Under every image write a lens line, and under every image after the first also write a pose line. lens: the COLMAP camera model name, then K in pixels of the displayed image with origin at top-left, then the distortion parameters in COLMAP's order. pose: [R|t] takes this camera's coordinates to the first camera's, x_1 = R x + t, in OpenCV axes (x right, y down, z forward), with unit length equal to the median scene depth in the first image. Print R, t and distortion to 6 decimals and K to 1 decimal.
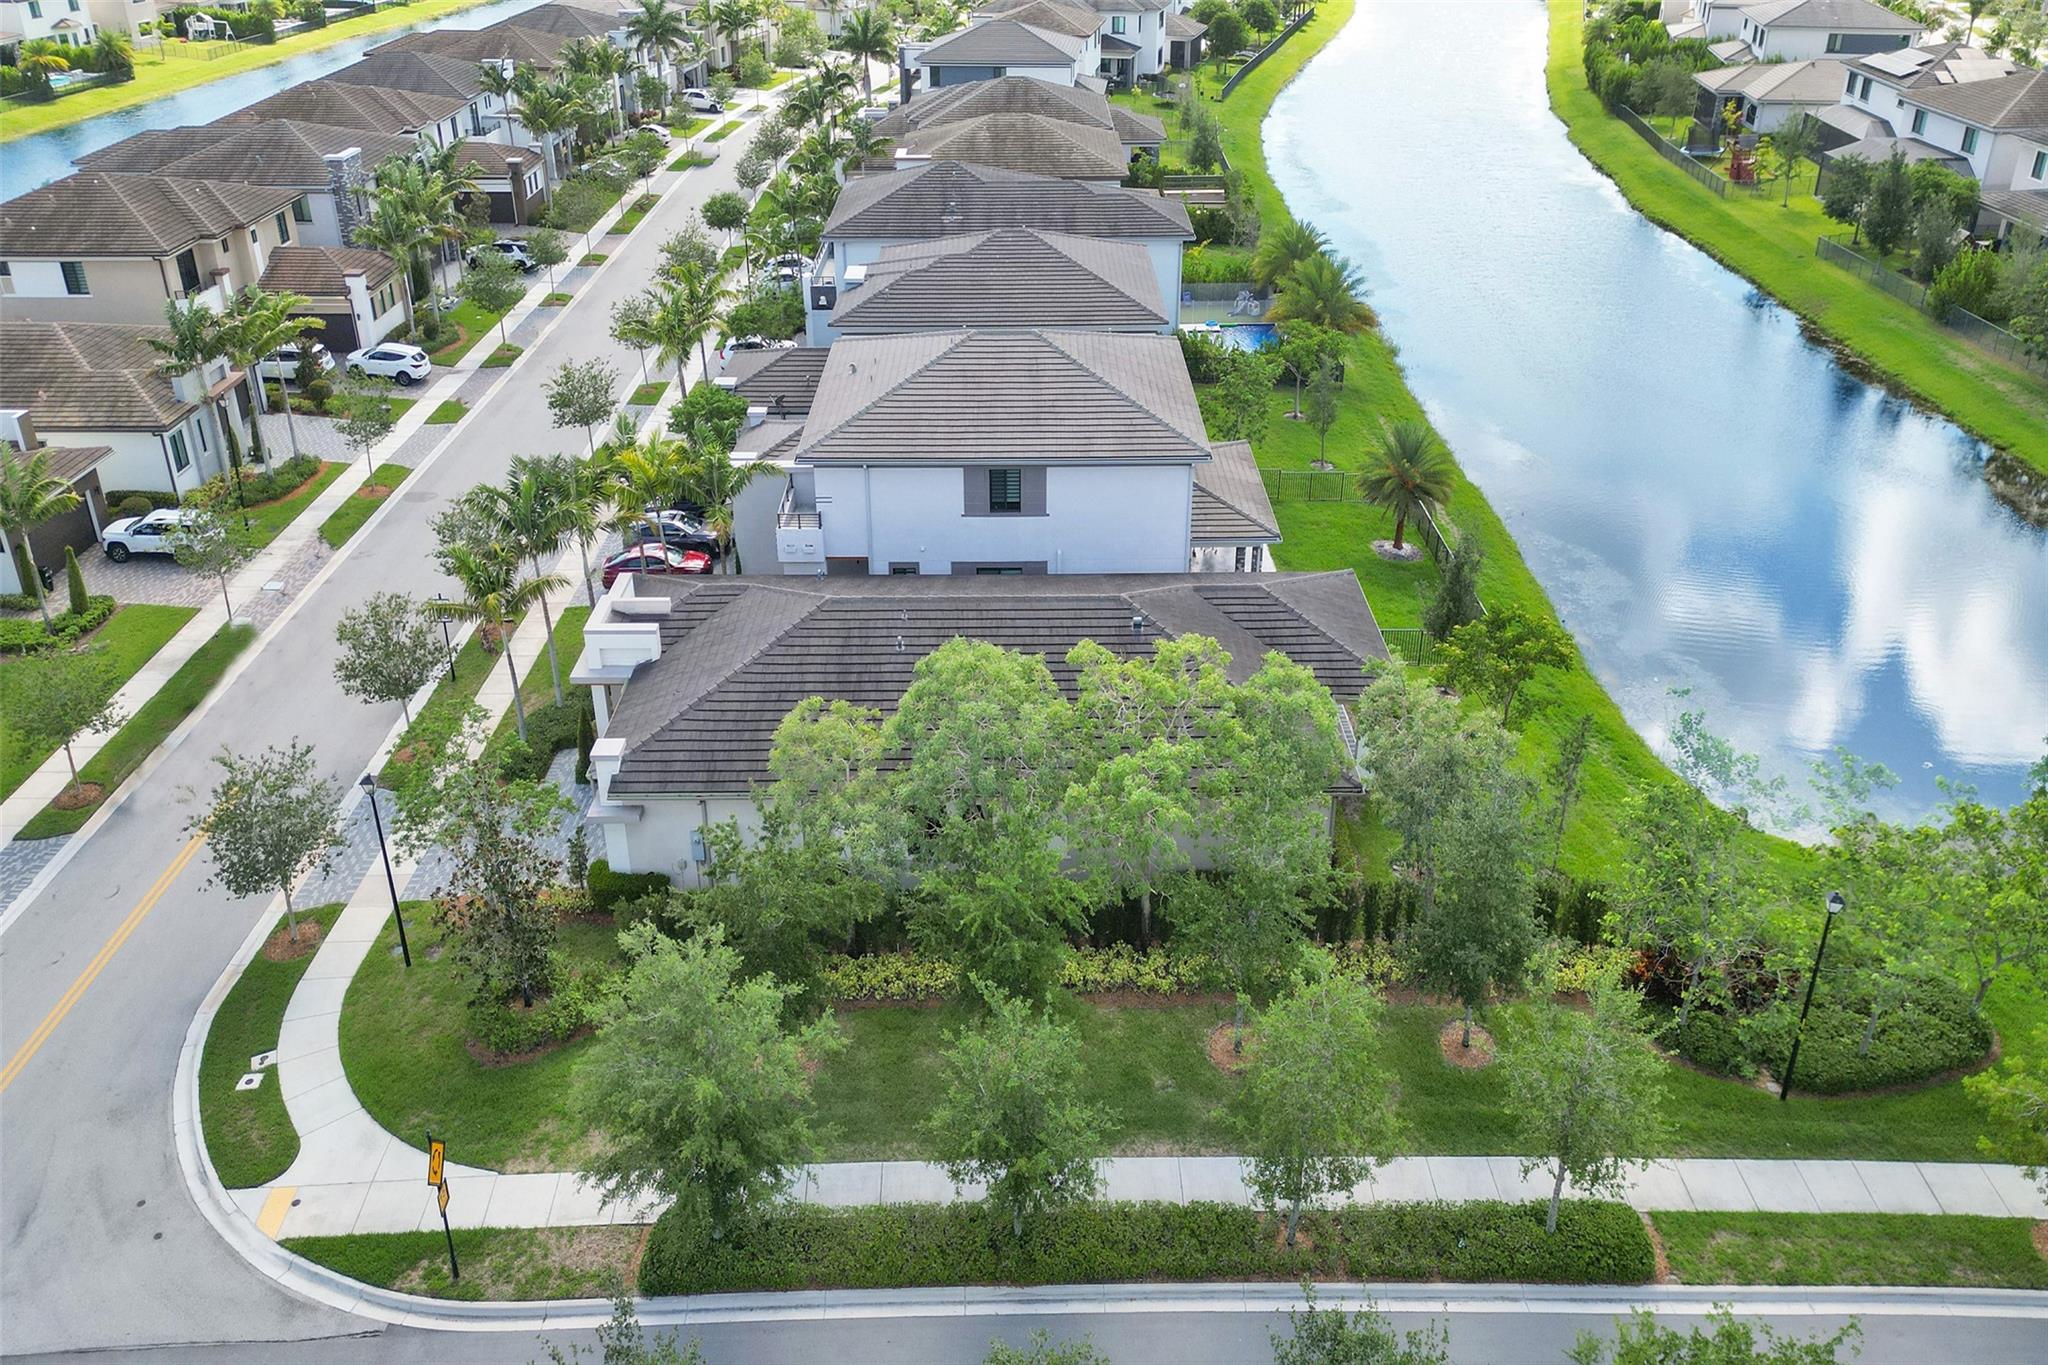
lens RADIAL K [[1474.3, 0, 1022.9], [0, 1474.3, 510.1], [0, 0, 1]] dist [0.023890, 0.006092]
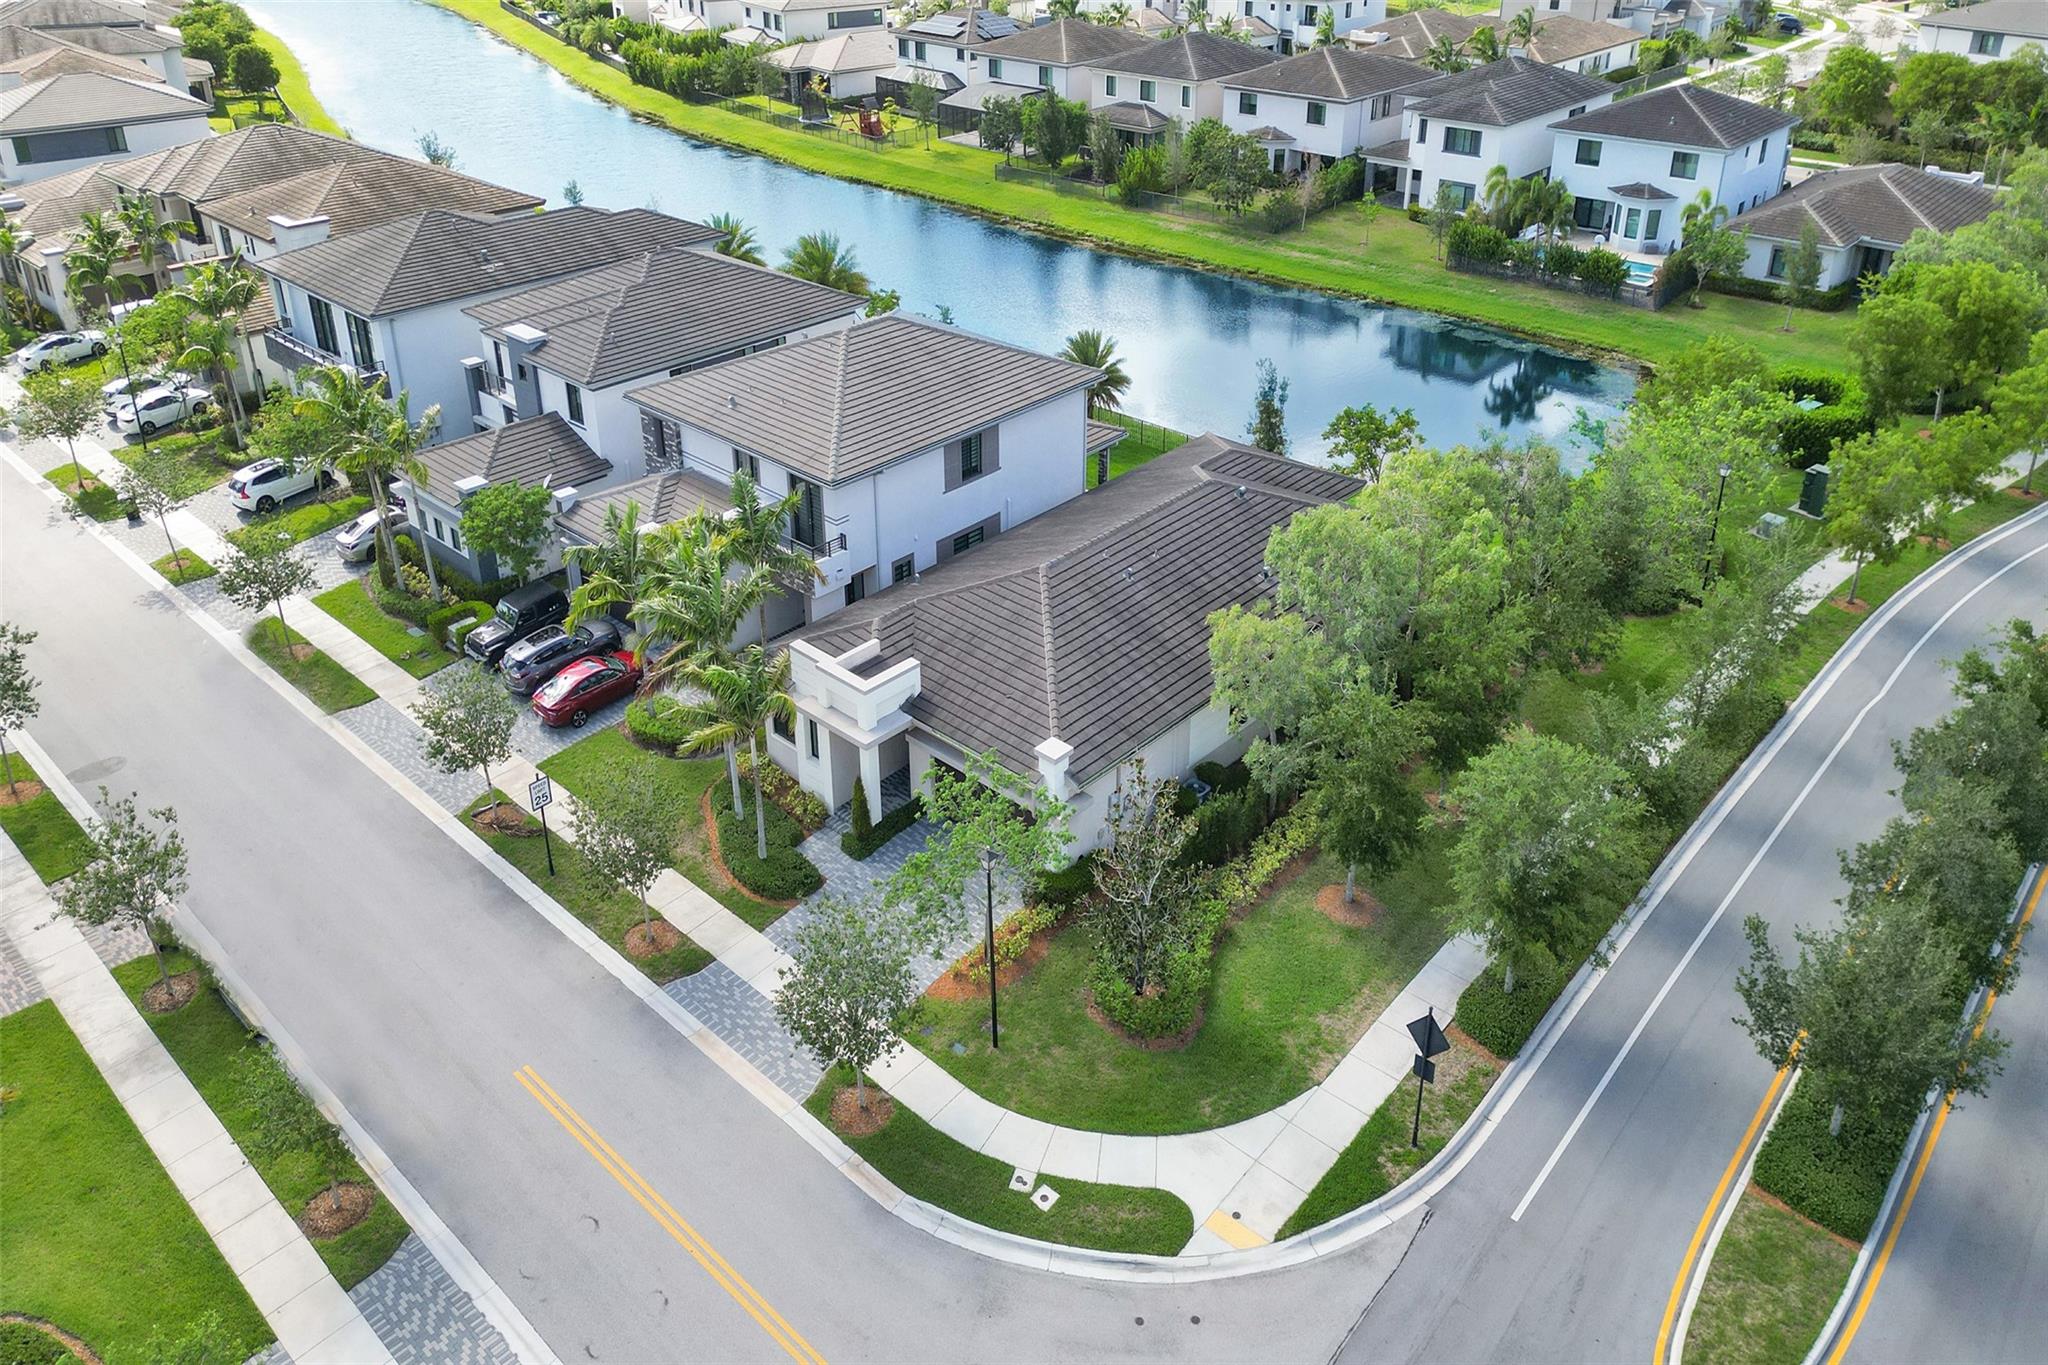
lens RADIAL K [[1430.9, 0, 1015.8], [0, 1430.9, 552.4], [0, 0, 1]] dist [0.029344, -0.000936]
pose [[0.684812, -0.337256, 0.645980, -0.653462], [0.323114, 0.935084, 0.145656, -0.085292], [-0.653169, 0.108978, 0.749329, 0.200756]]
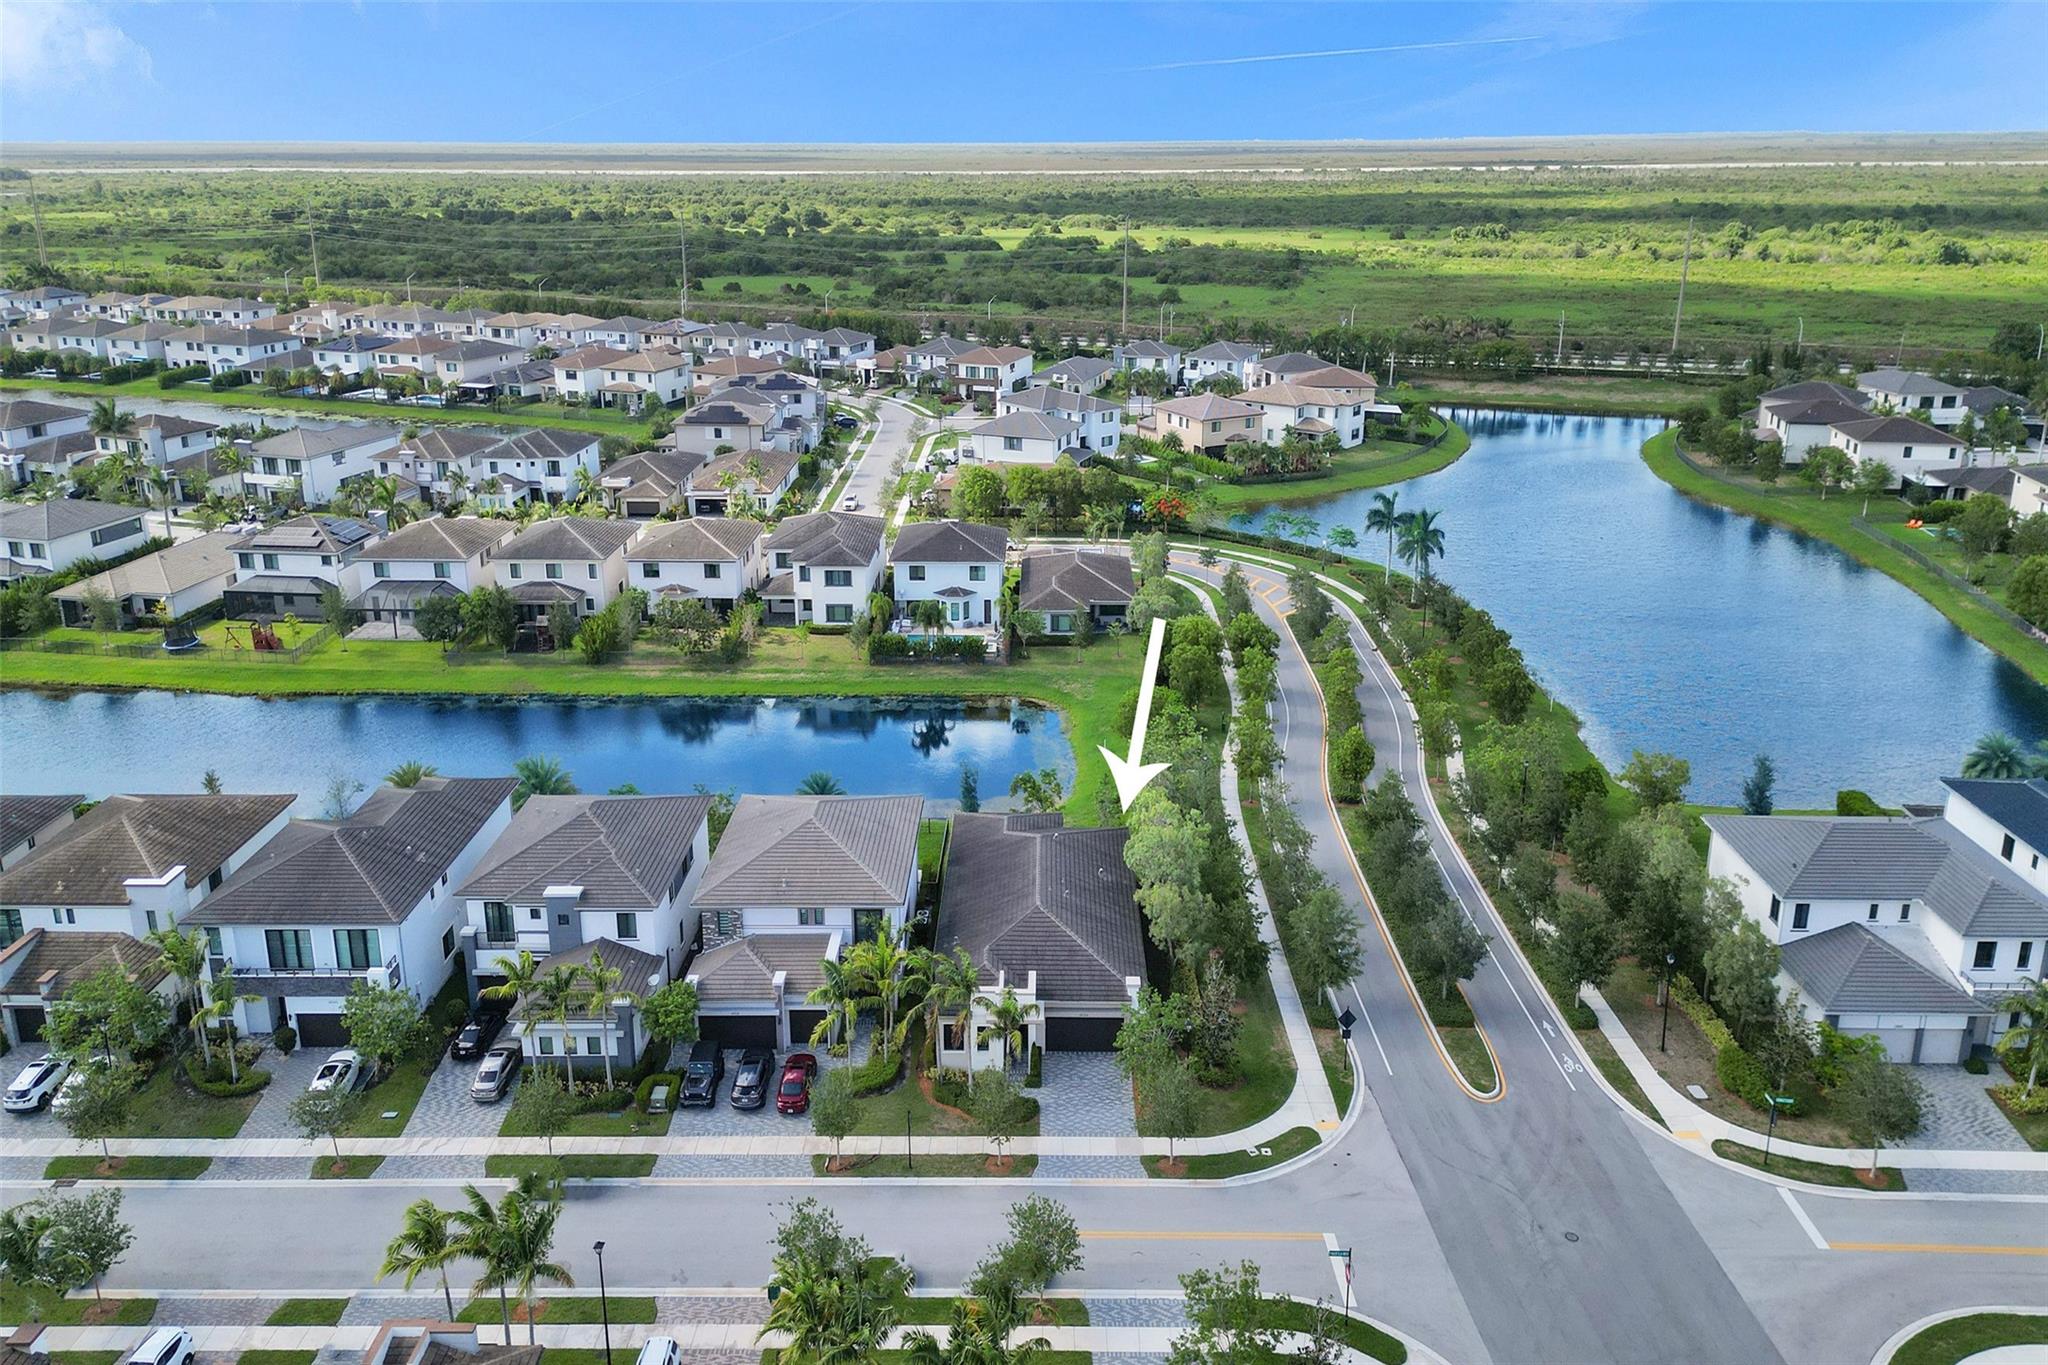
lens RADIAL K [[1397.9, 0, 1024.0], [0, 1397.9, 682.5], [0, 0, 1]] dist [0.098294, -0.112618]
pose [[0.018699, -0.353737, 0.935158, -1.455621], [0.438900, 0.843289, 0.310211, -0.639467], [-0.898342, 0.404640, 0.171024, 0.467655]]
